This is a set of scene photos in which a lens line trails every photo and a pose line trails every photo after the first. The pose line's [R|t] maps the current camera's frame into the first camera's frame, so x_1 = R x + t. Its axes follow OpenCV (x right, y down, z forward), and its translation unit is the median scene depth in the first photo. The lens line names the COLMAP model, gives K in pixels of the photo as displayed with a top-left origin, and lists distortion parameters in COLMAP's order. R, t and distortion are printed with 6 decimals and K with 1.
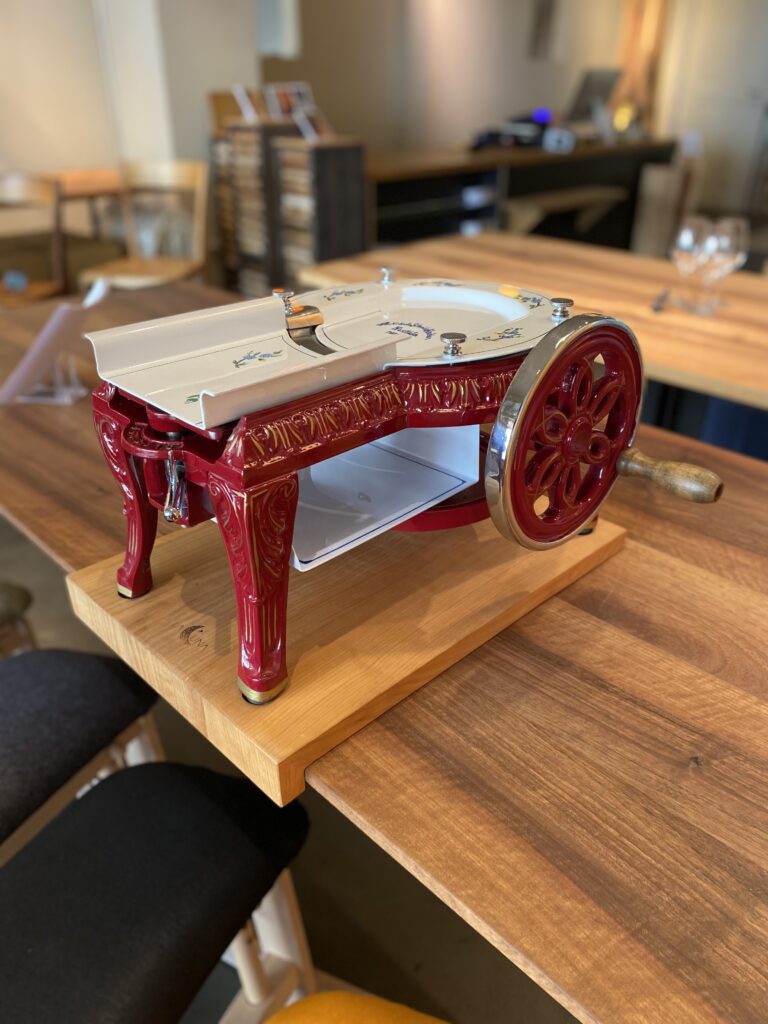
lens RADIAL K [[792.0, 0, 384.3], [0, 792.0, 508.6], [0, 0, 1]] dist [0.038507, -0.015959]
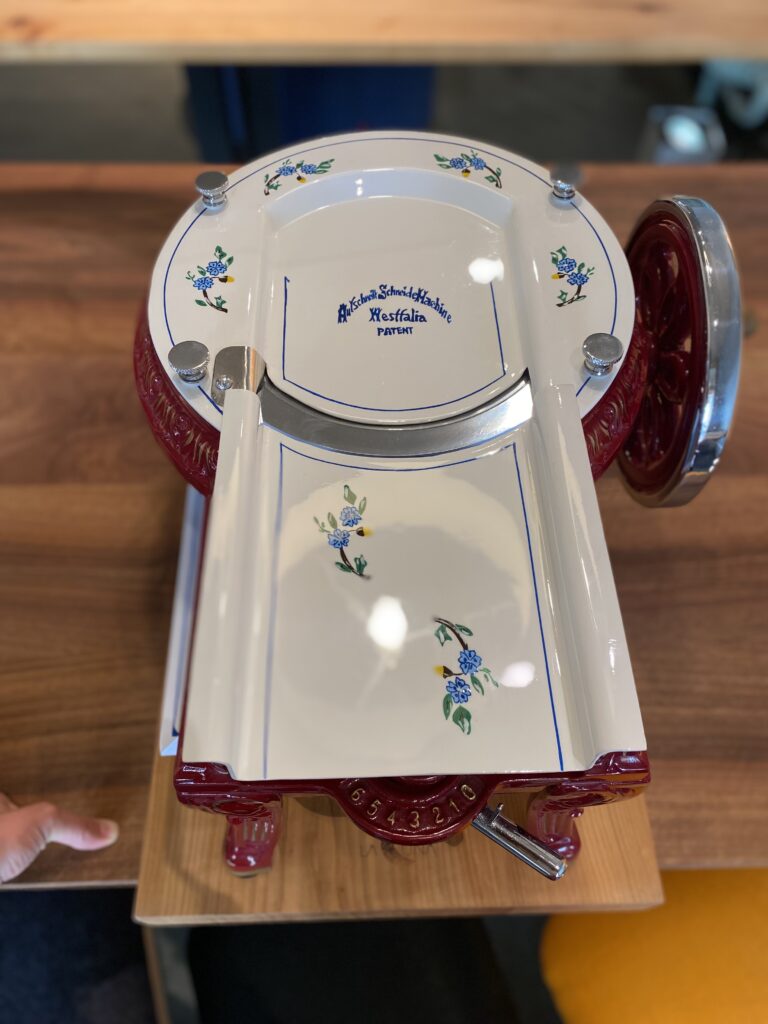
lens RADIAL K [[792.0, 0, 381.8], [0, 792.0, 508.0], [0, 0, 1]] dist [0.038507, -0.015959]
pose [[0.675863, -0.616075, 0.404550, -0.355920], [0.336229, 0.746177, 0.574604, -0.510156], [-0.655865, -0.252332, 0.711456, 0.549293]]
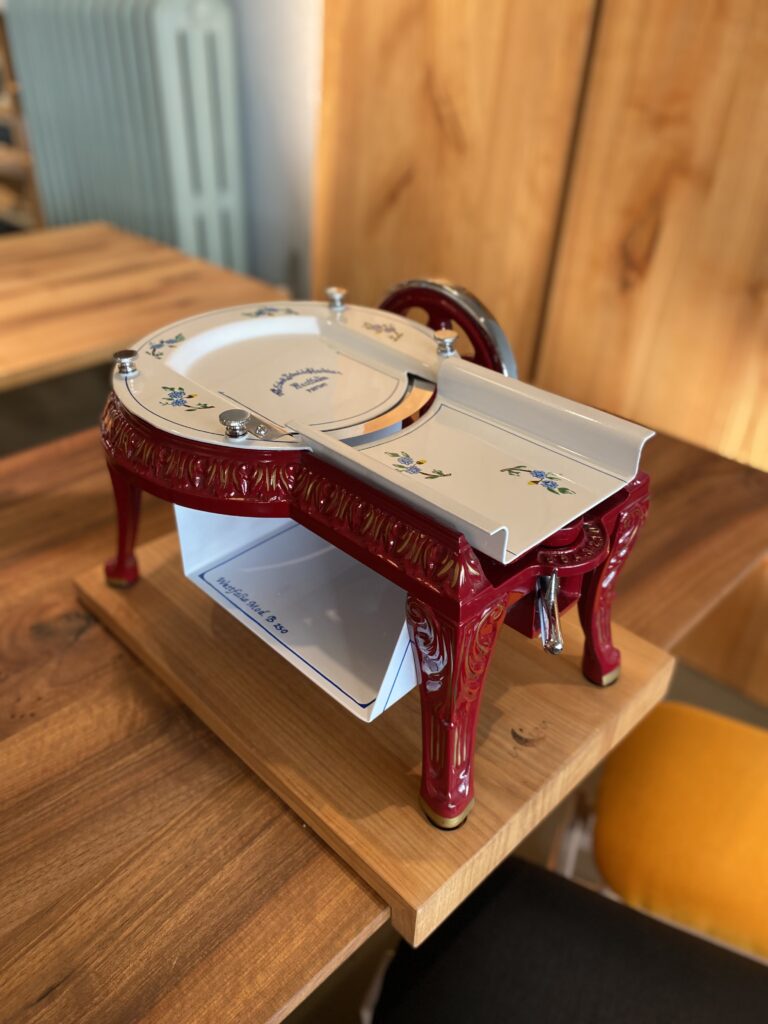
lens RADIAL K [[792.0, 0, 387.2], [0, 792.0, 516.4], [0, 0, 1]] dist [0.038507, -0.015959]
pose [[-0.007349, -0.555998, 0.831151, -0.847298], [0.459802, 0.736216, 0.496557, -0.547384], [-0.887991, 0.385814, 0.250239, 0.808244]]
